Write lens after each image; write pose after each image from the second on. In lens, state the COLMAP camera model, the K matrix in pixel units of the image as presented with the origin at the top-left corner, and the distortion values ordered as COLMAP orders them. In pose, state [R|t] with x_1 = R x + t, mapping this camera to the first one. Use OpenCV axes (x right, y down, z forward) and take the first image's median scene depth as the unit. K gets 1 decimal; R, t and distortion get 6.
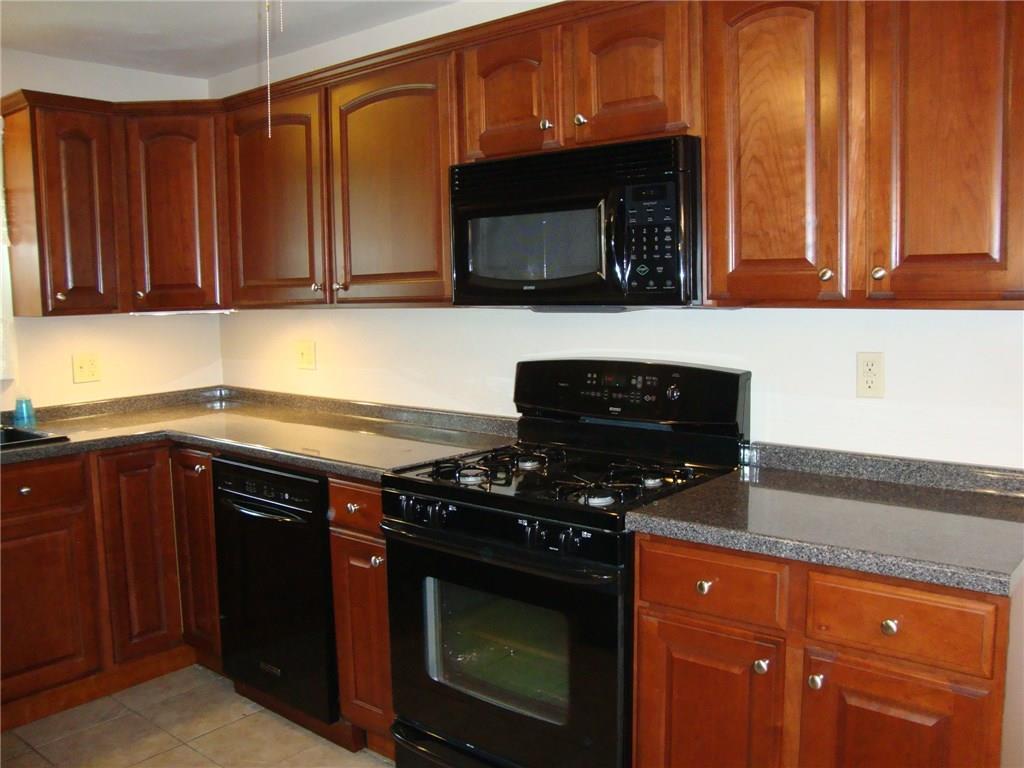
lens RADIAL K [[918.6, 0, 512.0], [0, 918.6, 384.0], [0, 0, 1]] dist [-0.192957, 0.201458]
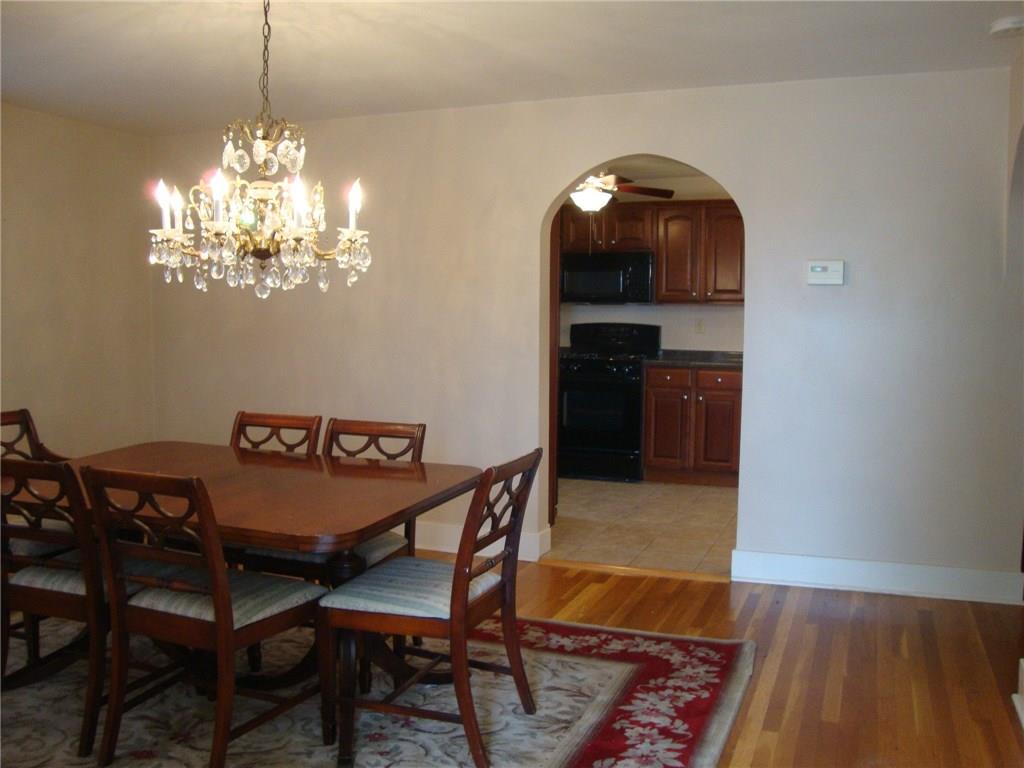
lens RADIAL K [[918.6, 0, 512.0], [0, 918.6, 384.0], [0, 0, 1]] dist [-0.192957, 0.201458]
pose [[0.956934, -0.005858, 0.290245, -1.219832], [0.012590, 0.999693, -0.021331, 0.265960], [-0.290031, 0.024067, 0.956715, -1.961071]]
